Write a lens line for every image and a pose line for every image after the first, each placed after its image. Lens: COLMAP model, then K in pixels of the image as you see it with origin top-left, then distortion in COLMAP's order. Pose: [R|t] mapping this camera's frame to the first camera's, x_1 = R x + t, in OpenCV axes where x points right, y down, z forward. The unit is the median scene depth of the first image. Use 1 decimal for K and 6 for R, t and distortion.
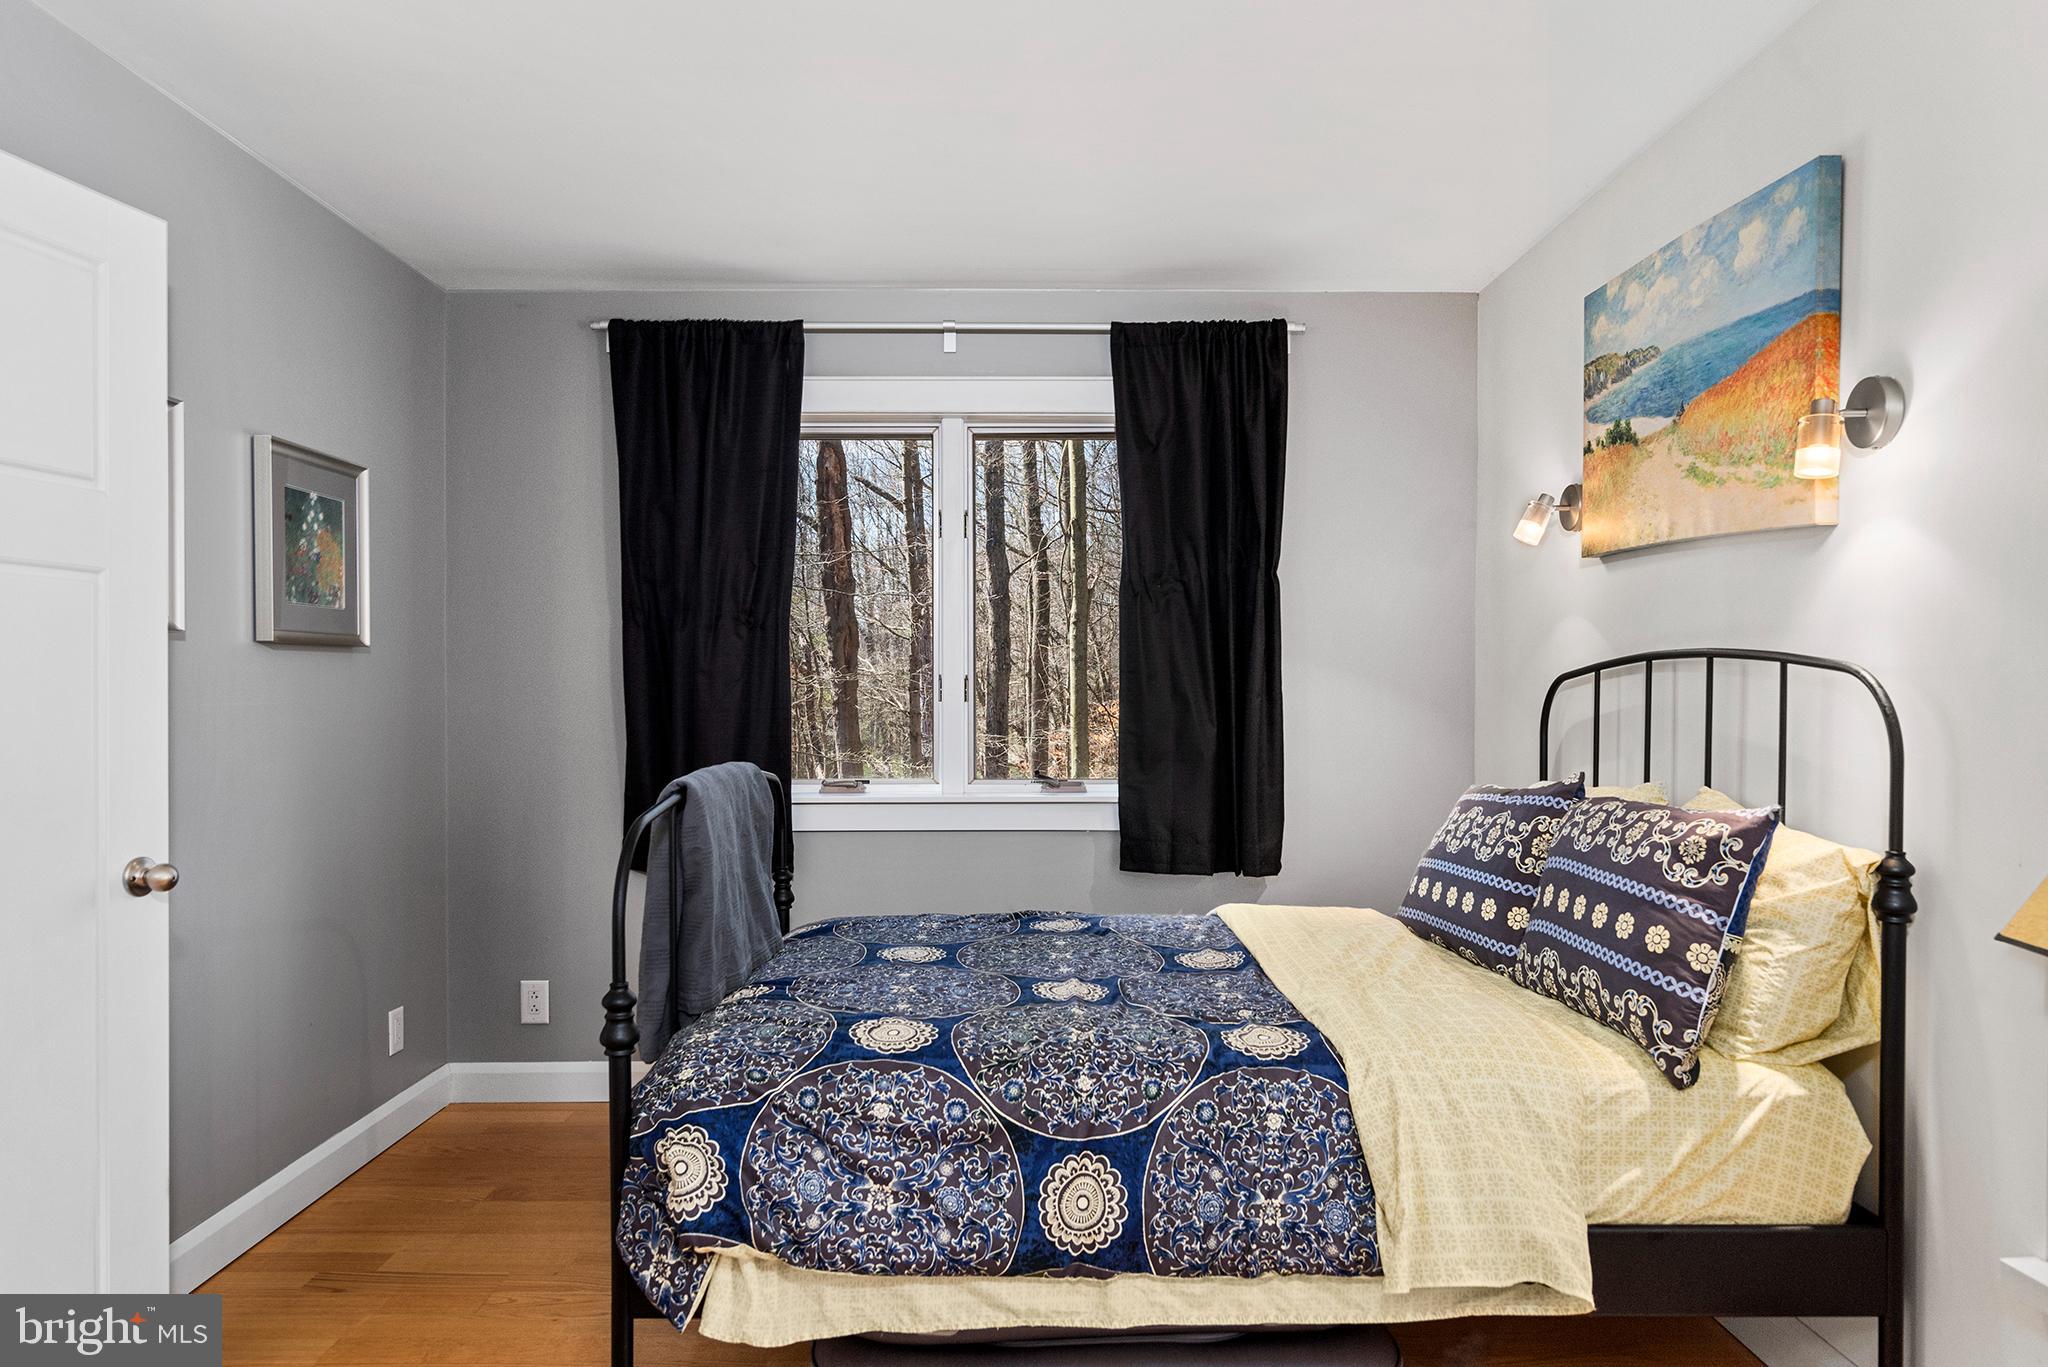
lens RADIAL K [[1357.4, 0, 1024.0], [0, 1357.4, 683.5], [0, 0, 1]] dist [0.046609, 0.000664]
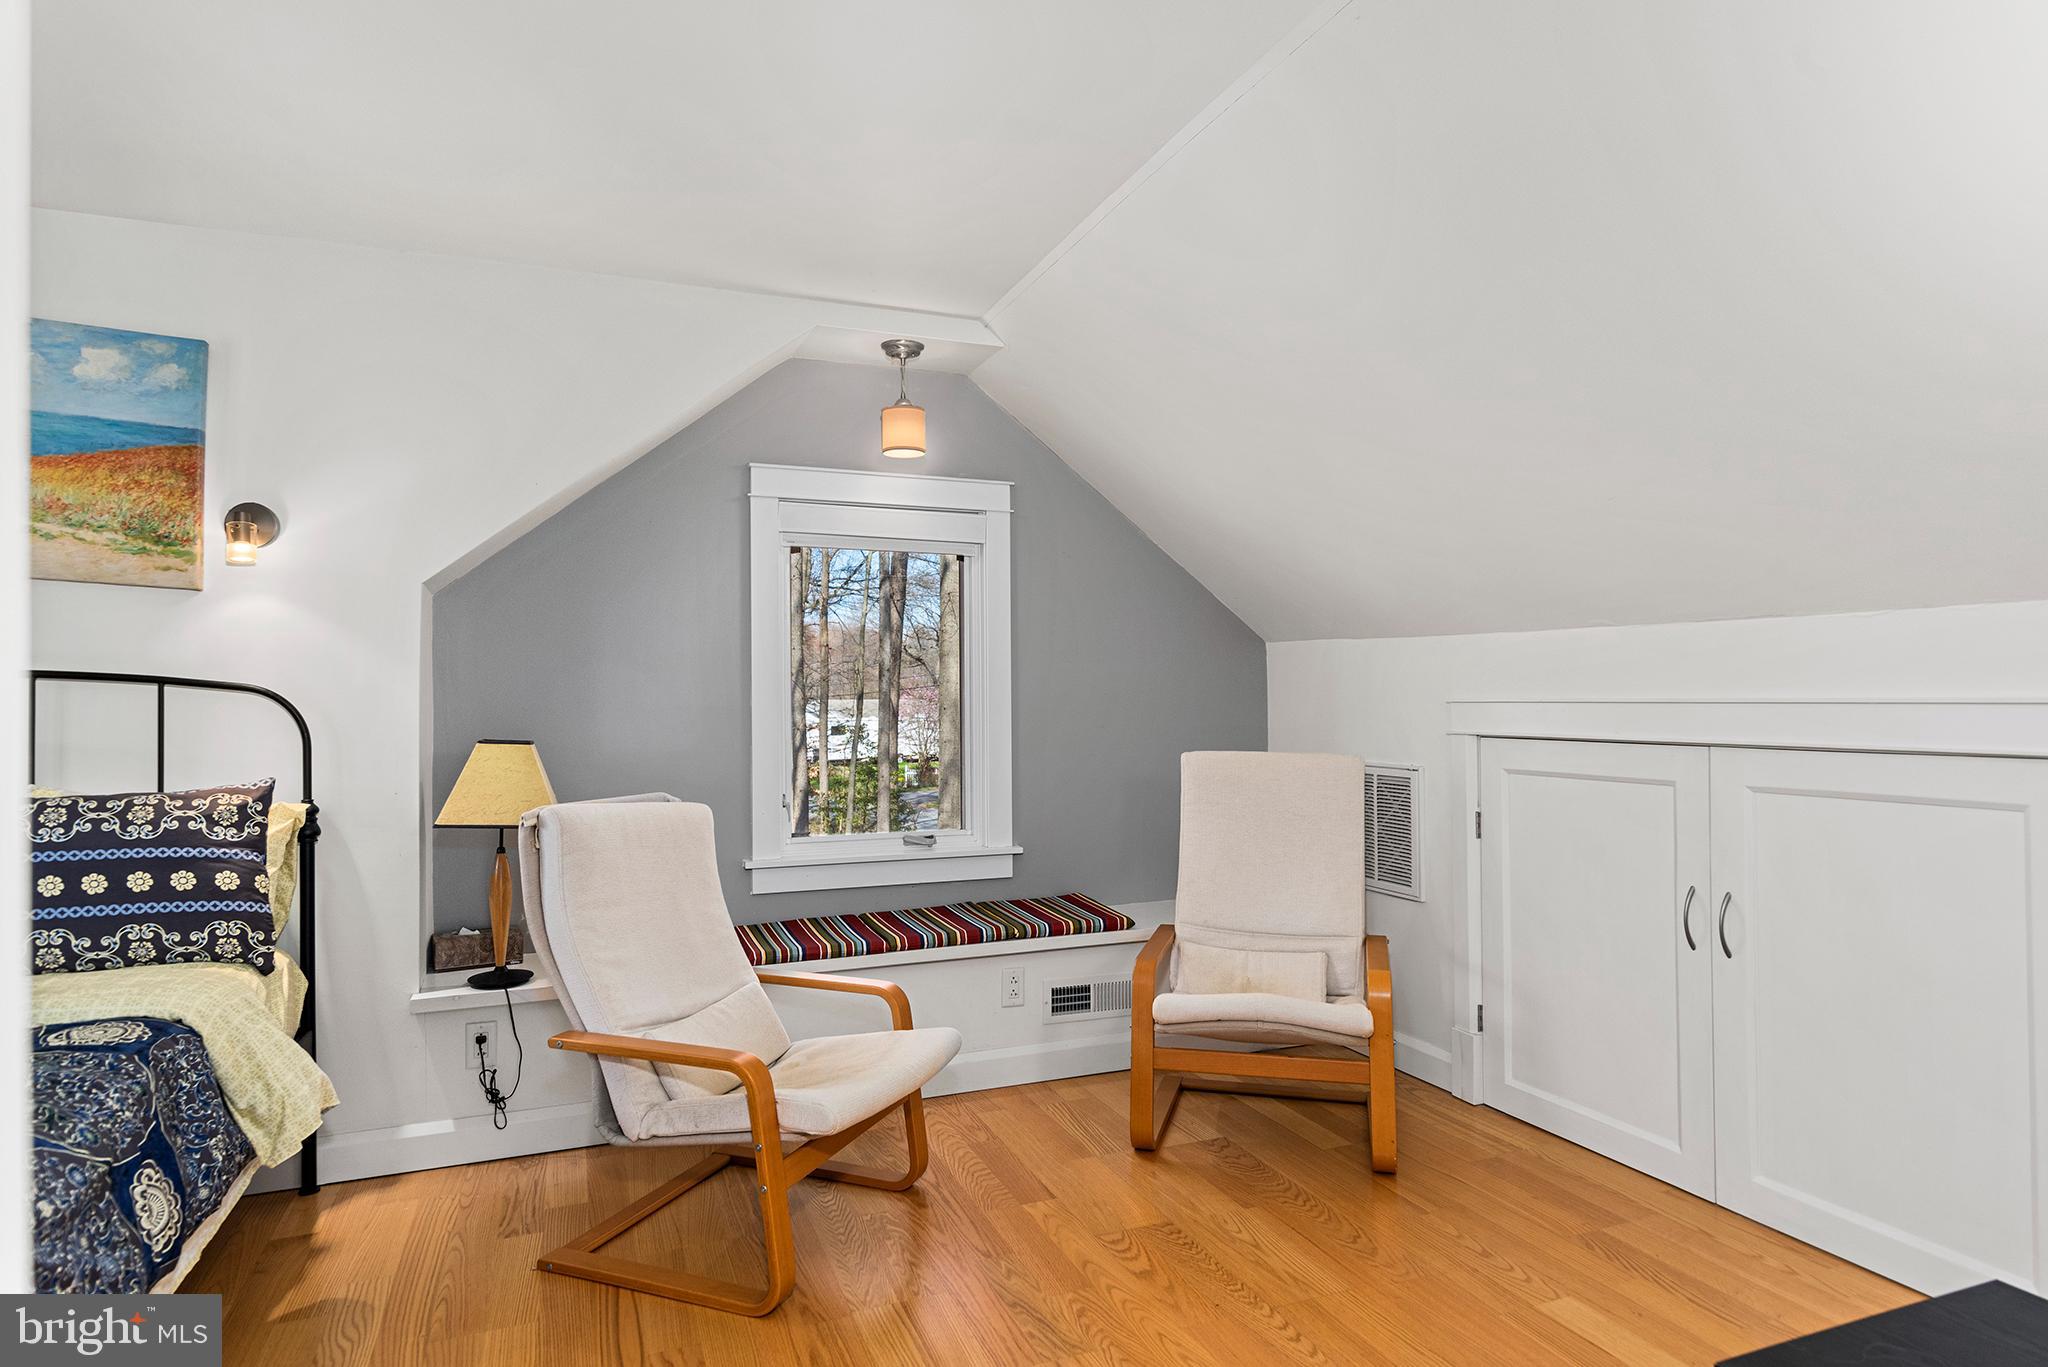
lens RADIAL K [[1147.9, 0, 1024.0], [0, 1147.9, 683.5], [0, 0, 1]] dist [0.000350, 0.000062]
pose [[-0.361103, 0.019516, 0.932322, -0.878485], [0.007853, 0.999809, -0.017887, 0.012384], [-0.932493, 0.000862, -0.361187, 0.633768]]
